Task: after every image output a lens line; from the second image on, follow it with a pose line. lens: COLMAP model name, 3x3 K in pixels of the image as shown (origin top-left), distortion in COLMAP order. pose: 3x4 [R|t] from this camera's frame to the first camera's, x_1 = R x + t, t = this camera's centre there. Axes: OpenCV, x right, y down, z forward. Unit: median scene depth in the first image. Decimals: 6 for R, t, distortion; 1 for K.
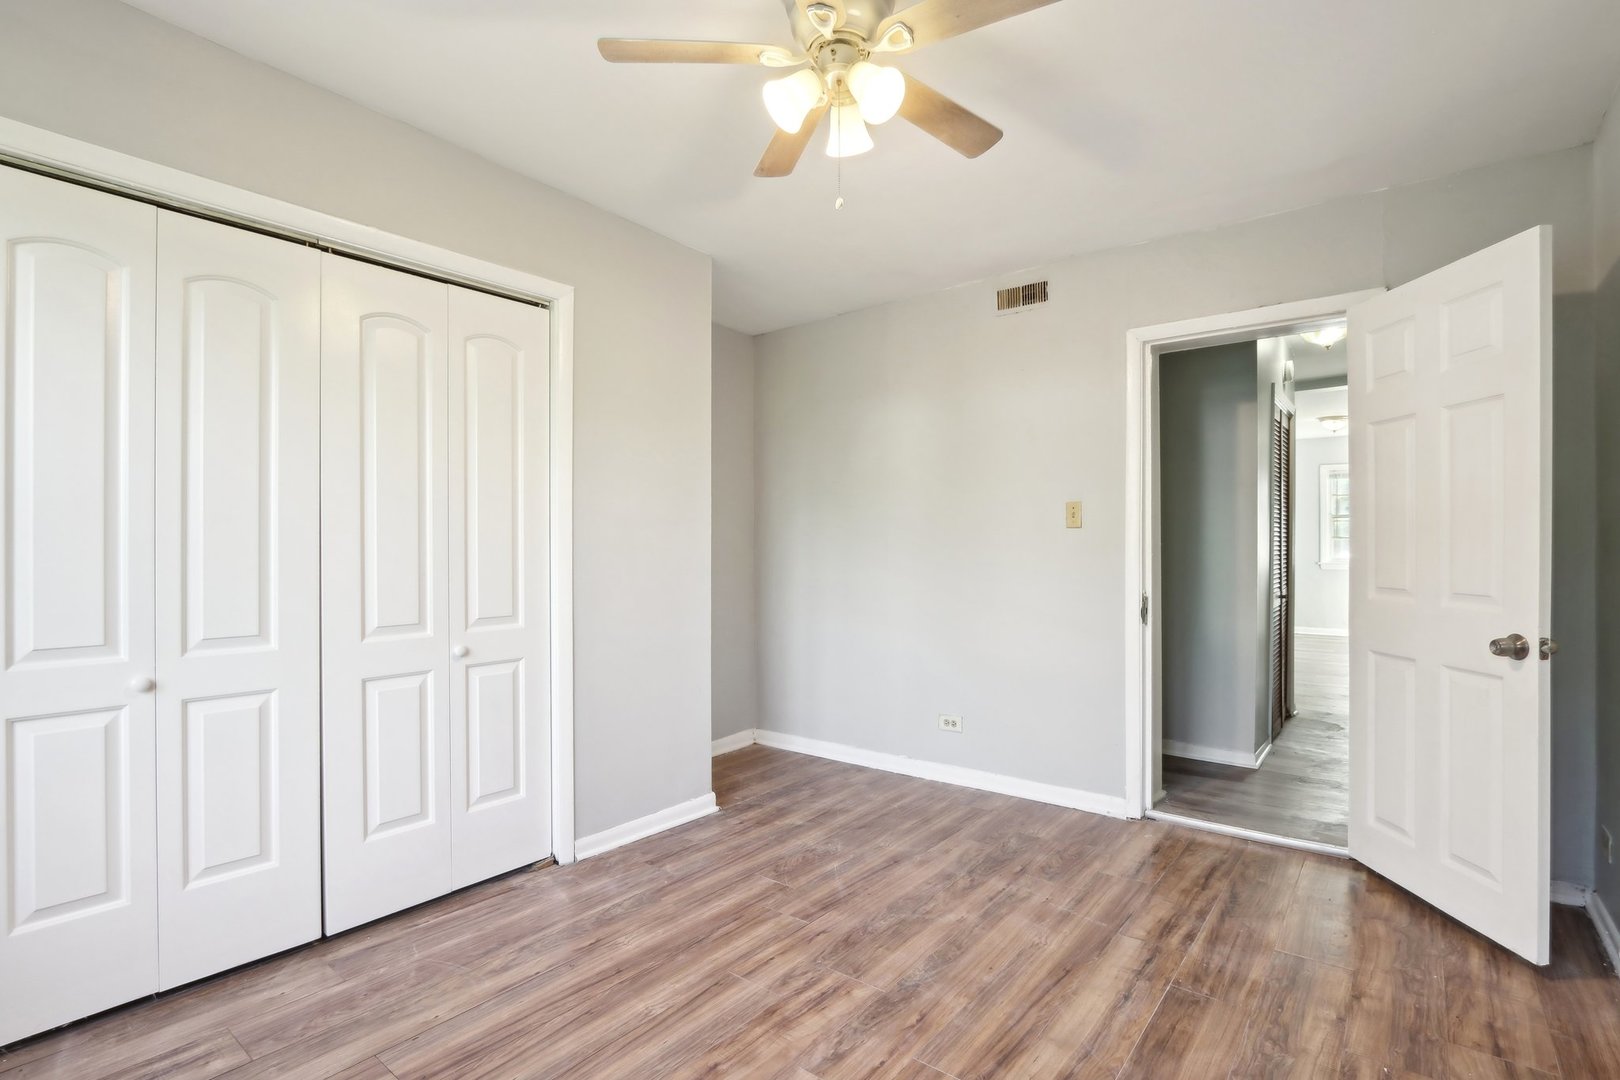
lens RADIAL K [[764.6, 0, 814.4], [0, 764.6, 547.3], [0, 0, 1]] dist [-0.012562, 0.000394]
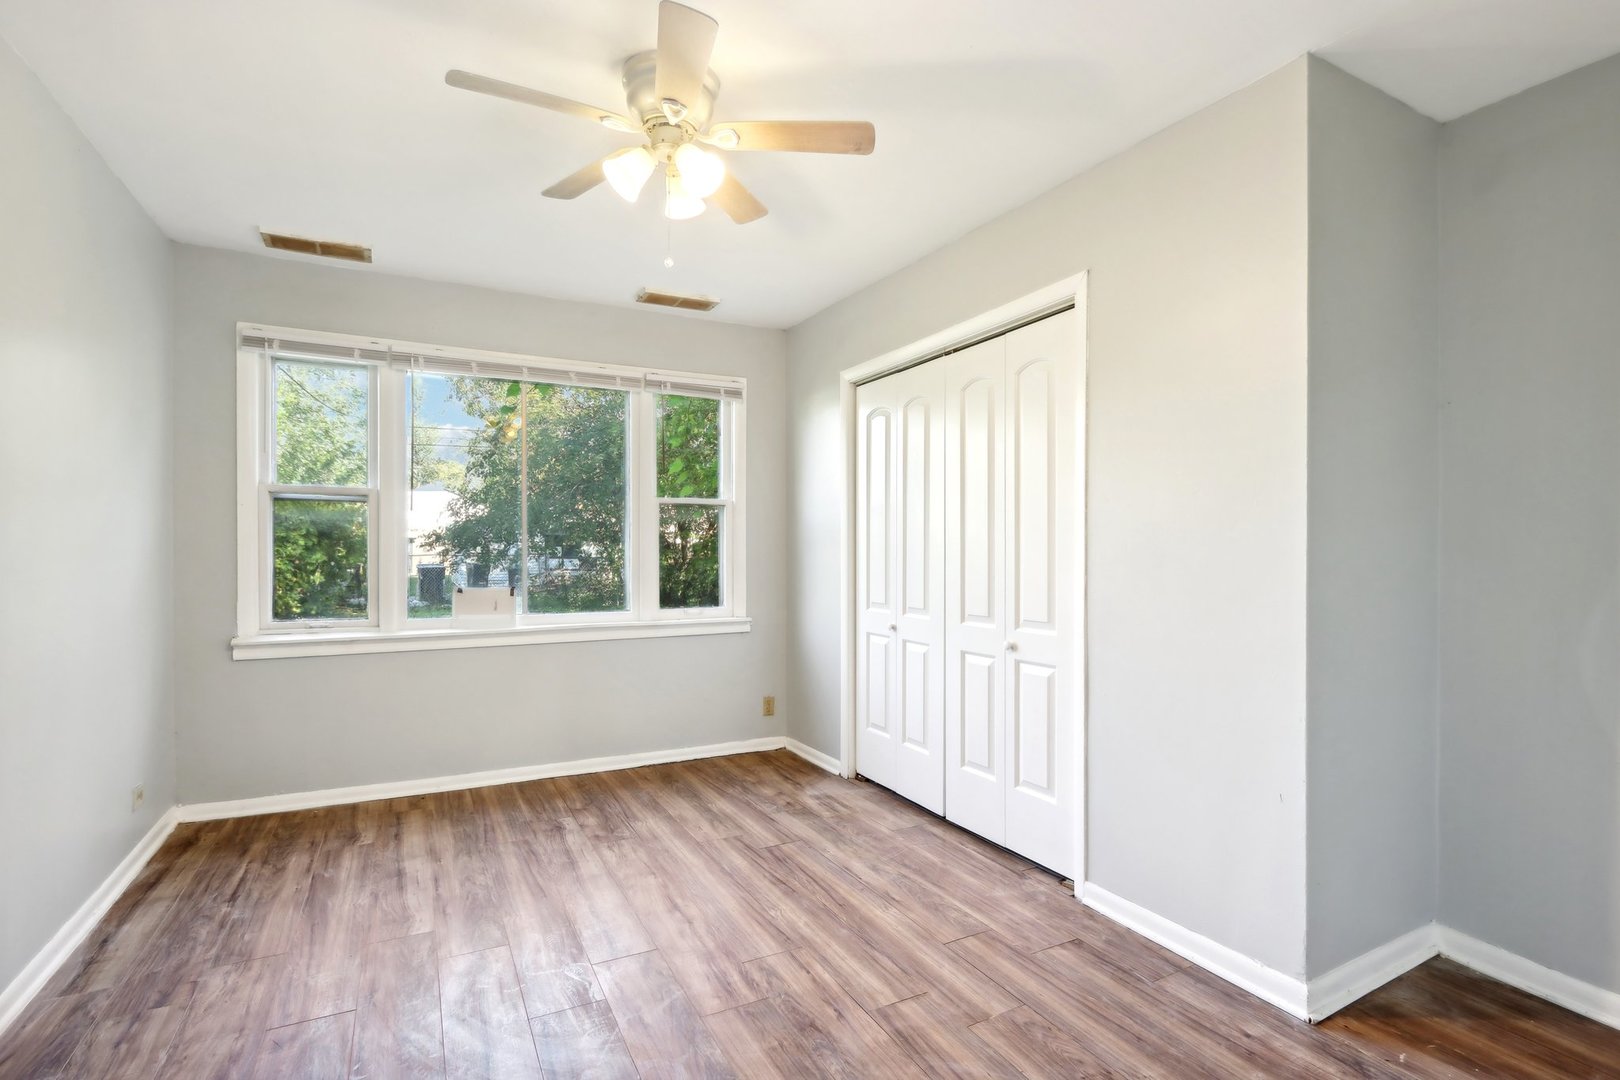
lens RADIAL K [[764.6, 0, 814.4], [0, 764.6, 547.3], [0, 0, 1]] dist [-0.012562, 0.000394]
pose [[-0.407350, -0.006704, -0.913248, 0.788851], [0.001669, 0.999966, -0.008085, -0.005743], [0.913271, -0.004818, -0.407325, 1.309097]]
